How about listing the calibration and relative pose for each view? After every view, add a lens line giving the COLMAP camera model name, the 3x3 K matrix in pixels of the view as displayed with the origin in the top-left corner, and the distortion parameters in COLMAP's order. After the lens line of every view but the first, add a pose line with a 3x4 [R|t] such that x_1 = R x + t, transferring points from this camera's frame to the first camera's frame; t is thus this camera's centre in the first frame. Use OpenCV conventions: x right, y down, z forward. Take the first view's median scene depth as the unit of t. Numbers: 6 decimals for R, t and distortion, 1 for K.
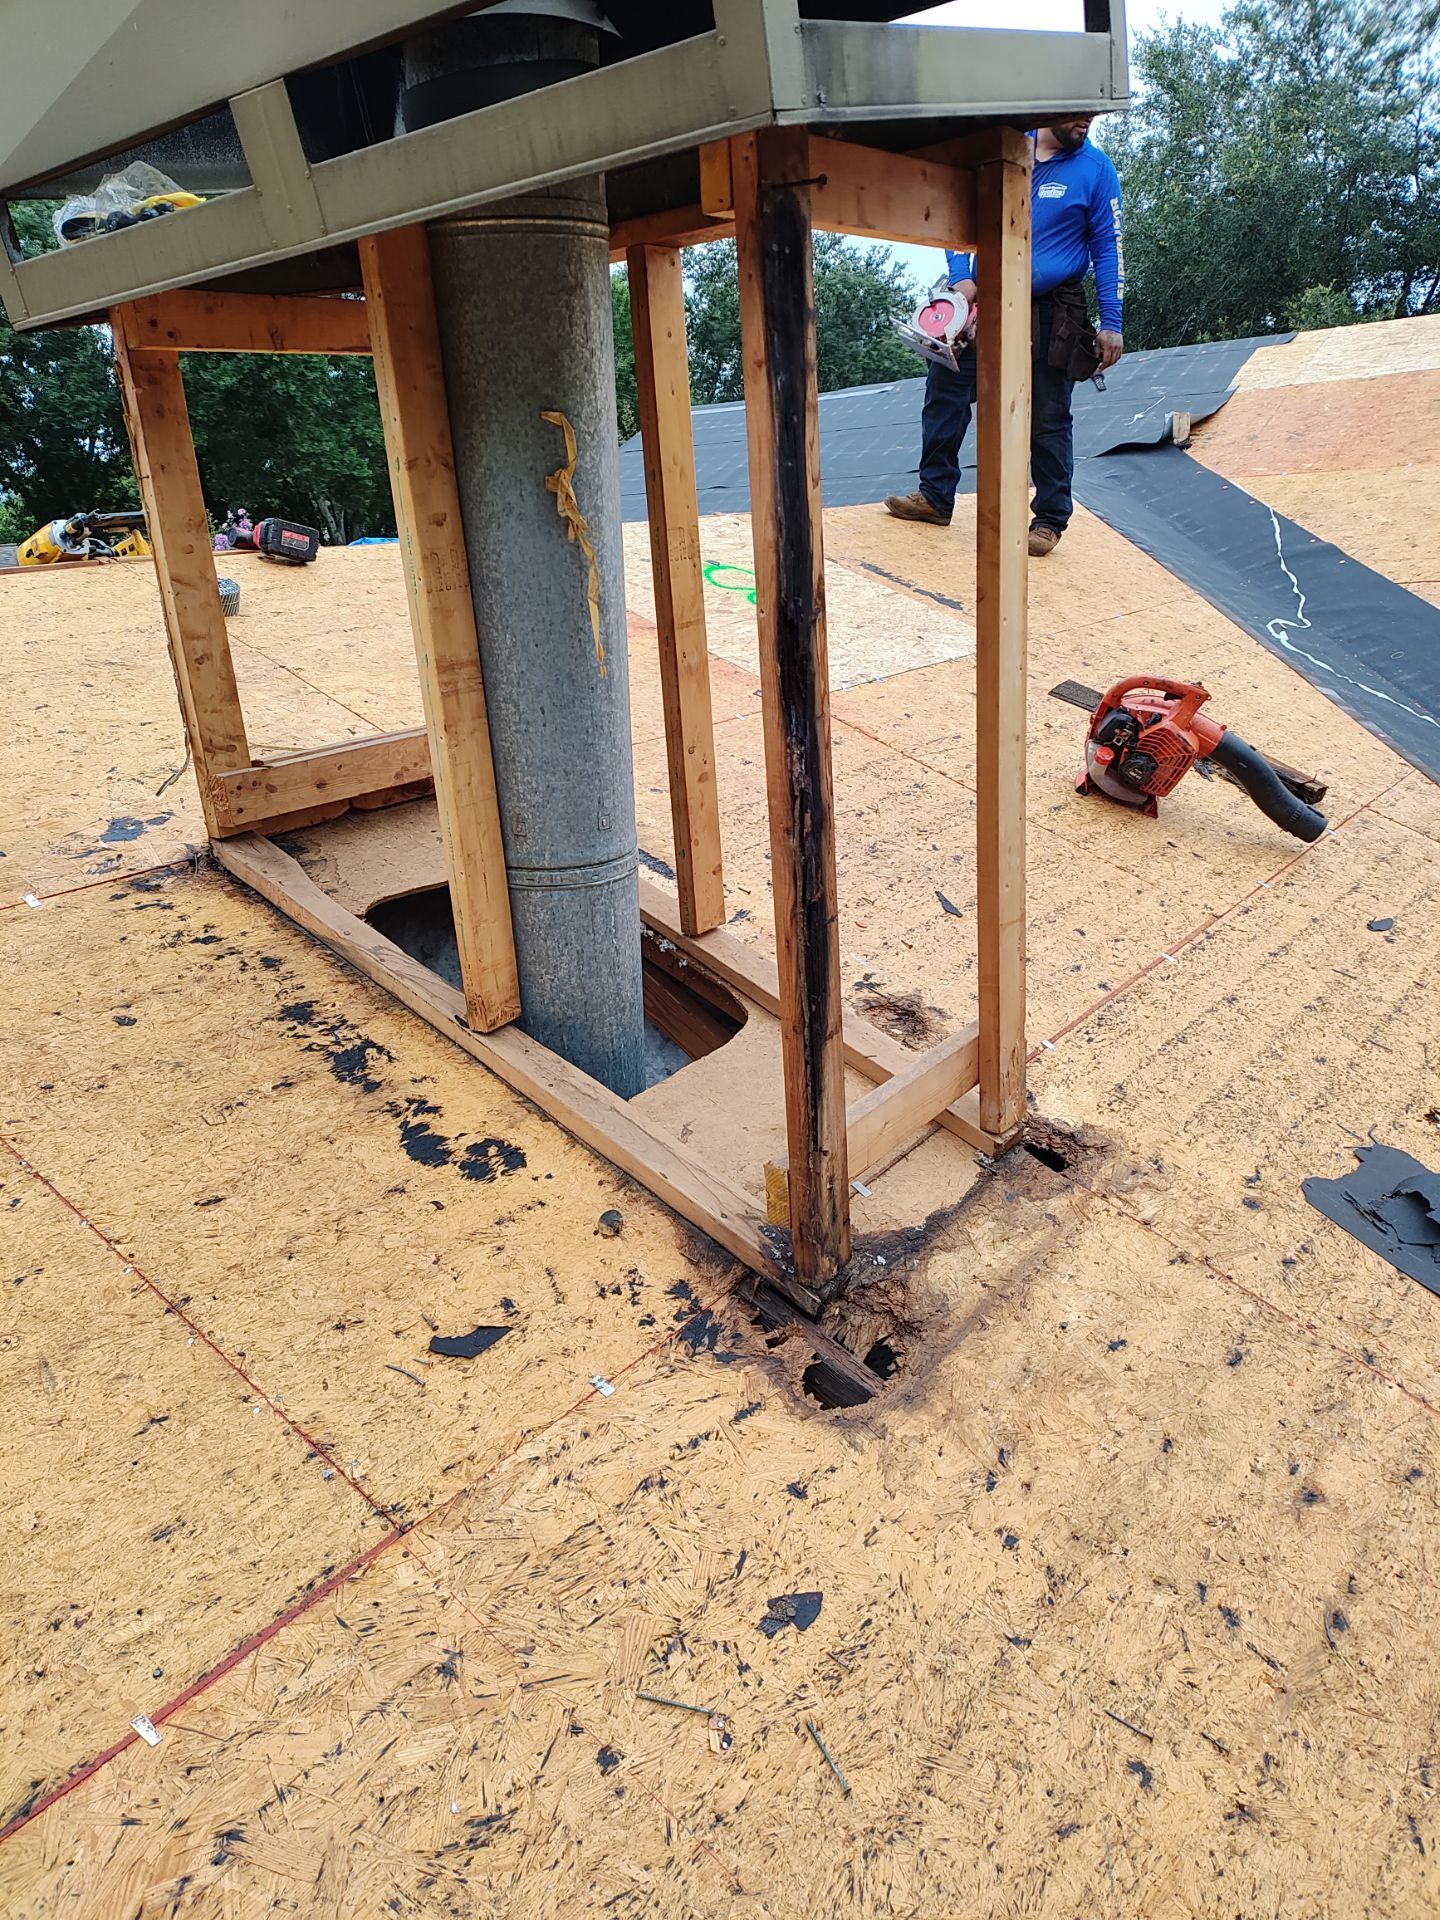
lens RADIAL K [[1369.9, 0, 711.9], [0, 1369.9, 926.1], [0, 0, 1]] dist [0.165873, -0.233859]
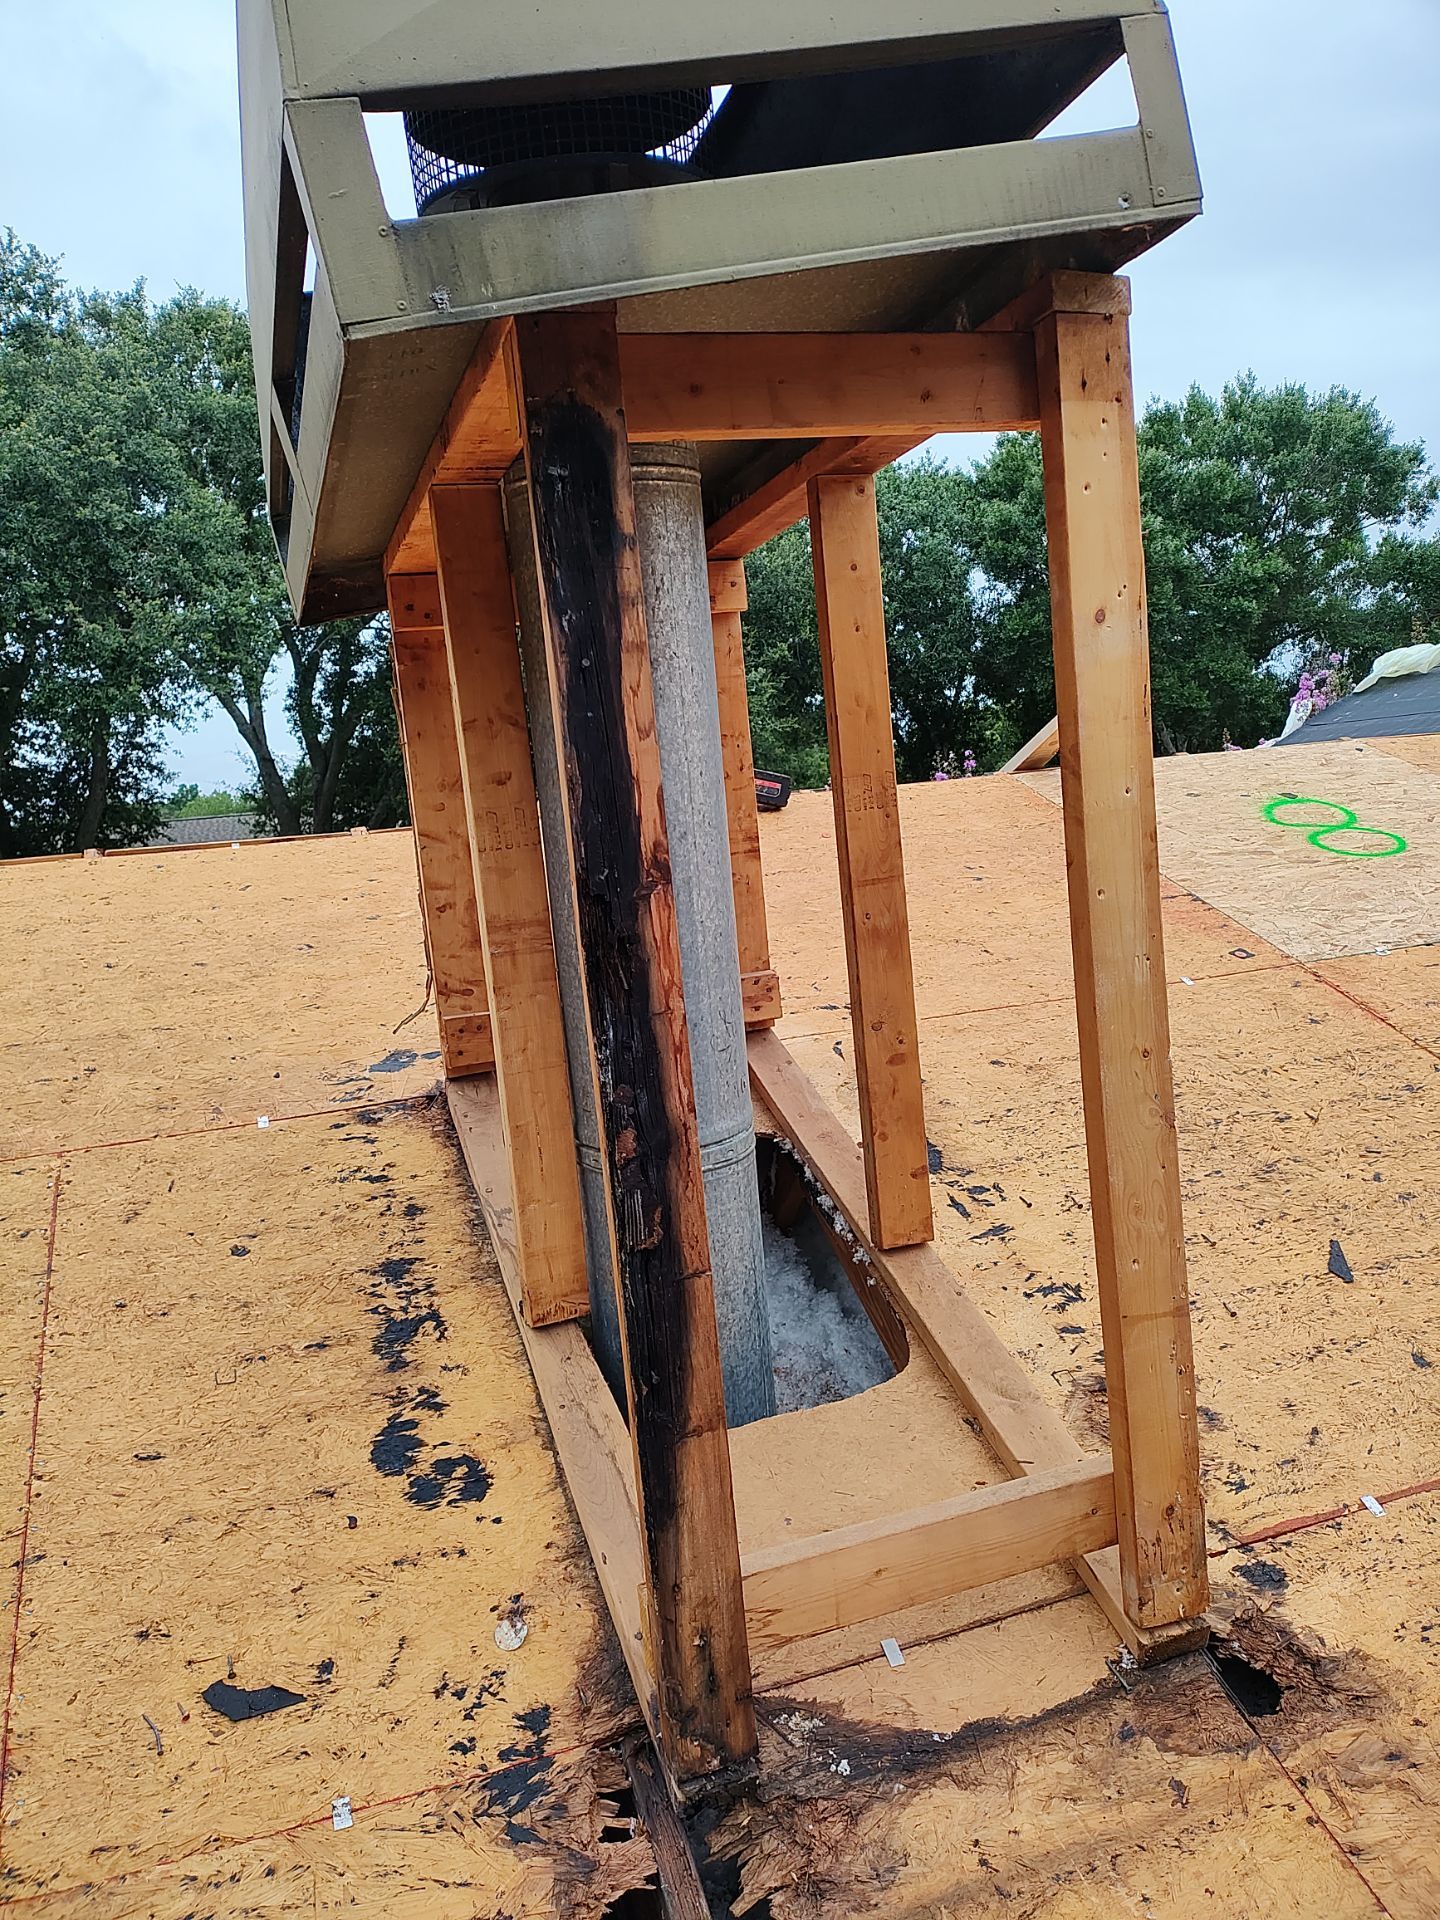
lens RADIAL K [[1382.2, 0, 693.1], [0, 1382.2, 950.5], [0, 0, 1]] dist [0.073742, -0.071237]
pose [[0.838381, 0.048661, -0.542908, 0.407402], [-0.124578, 0.986751, -0.103935, -0.084987], [0.530658, 0.154771, 0.833336, 0.273253]]
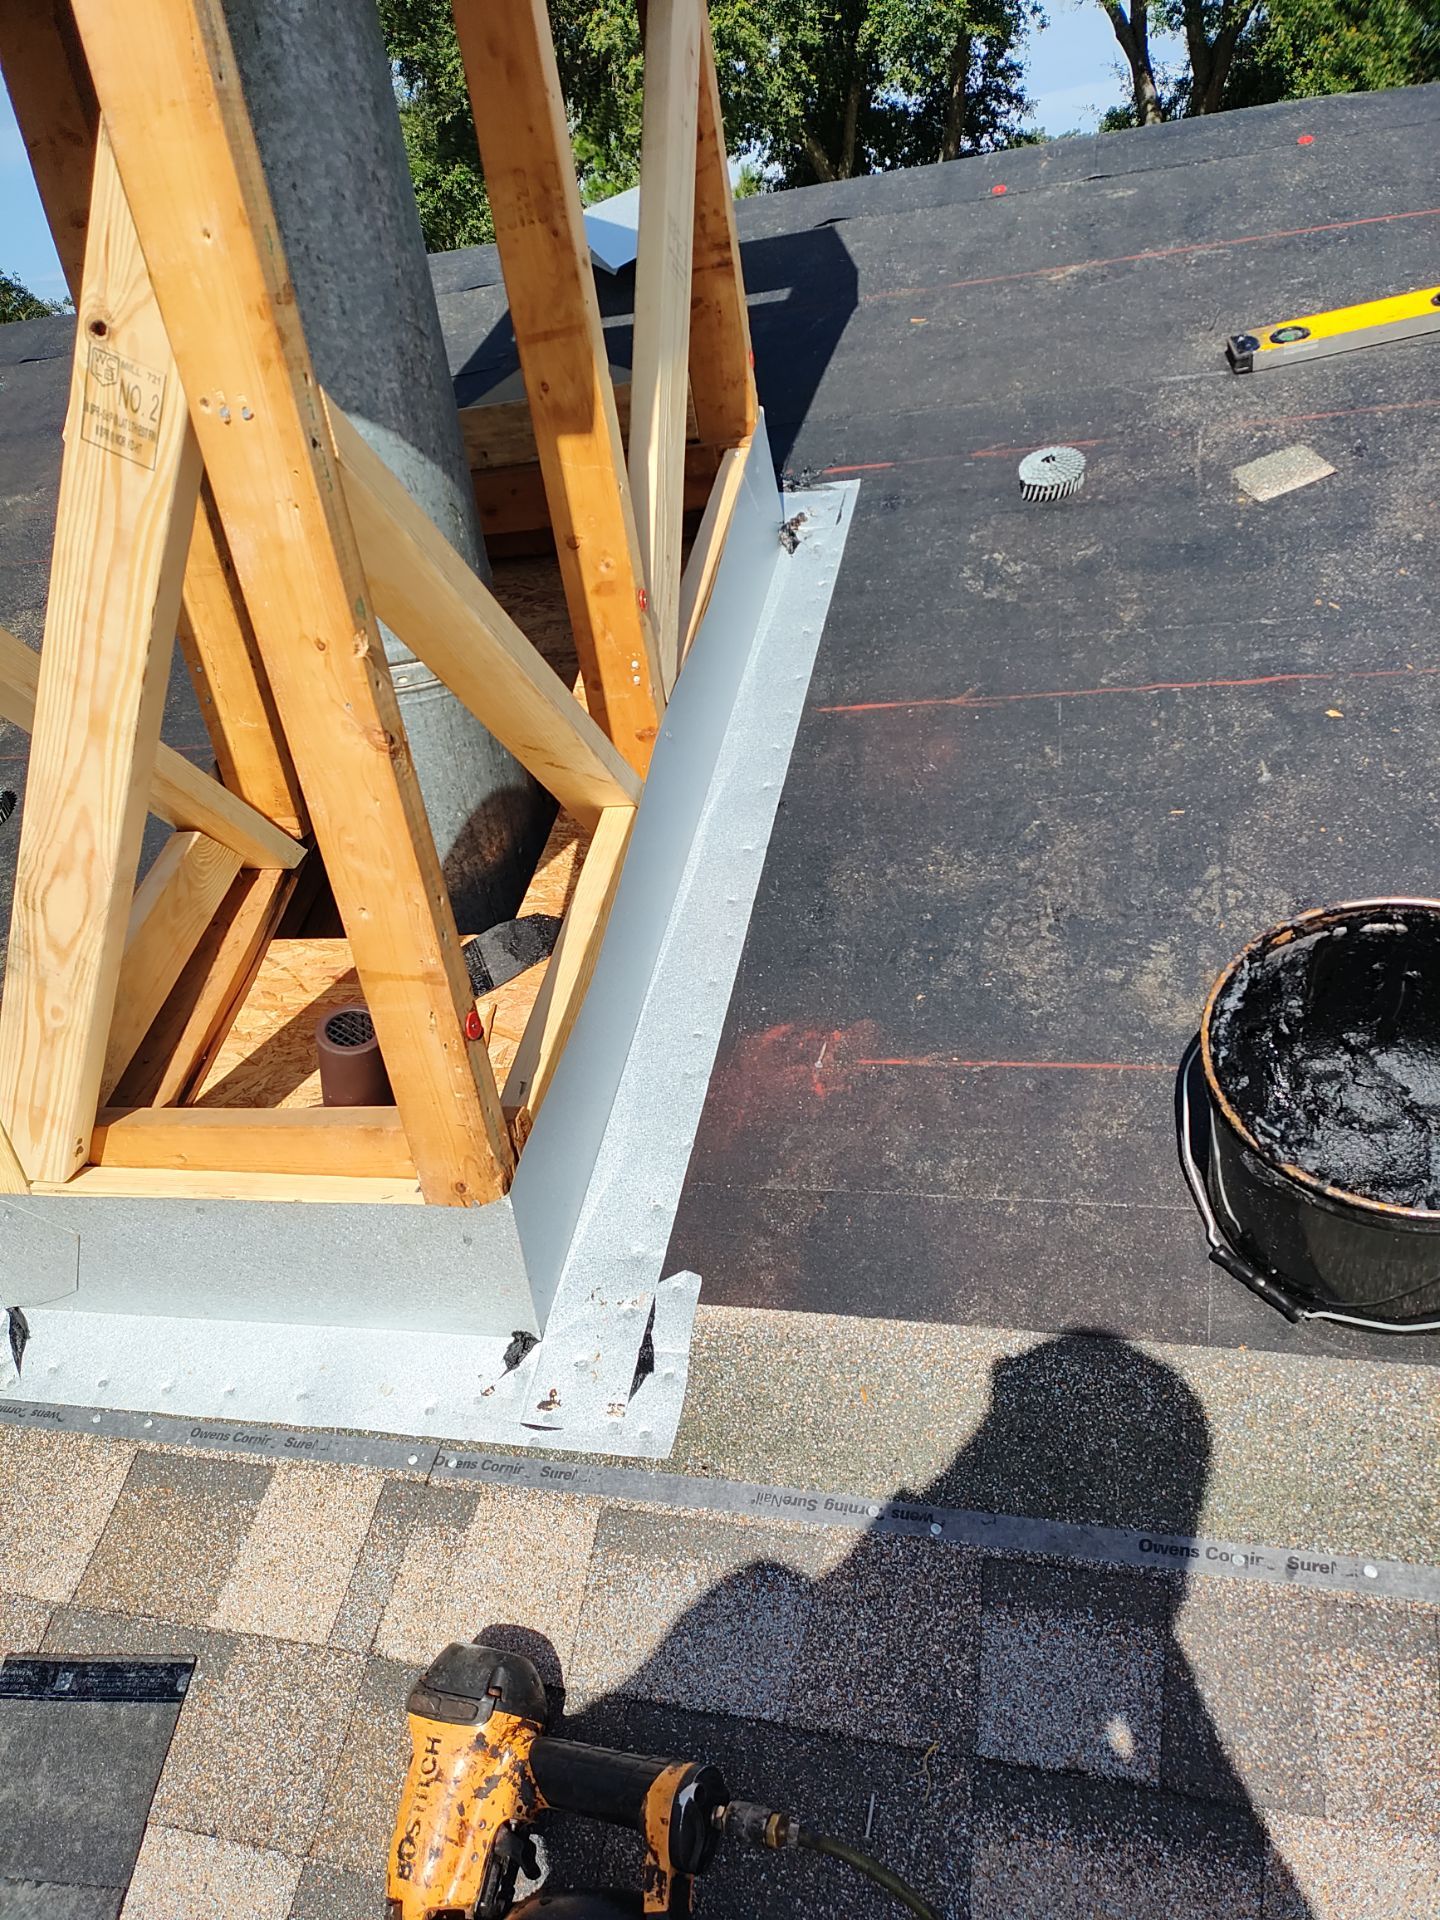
lens RADIAL K [[1361.4, 0, 710.7], [0, 1361.4, 946.5], [0, 0, 1]] dist [0.056611, -0.044118]
pose [[0.397406, 0.414772, -0.818555, 0.728116], [-0.140923, 0.909023, 0.392196, -0.254181], [0.906758, -0.040508, 0.419702, 0.907956]]
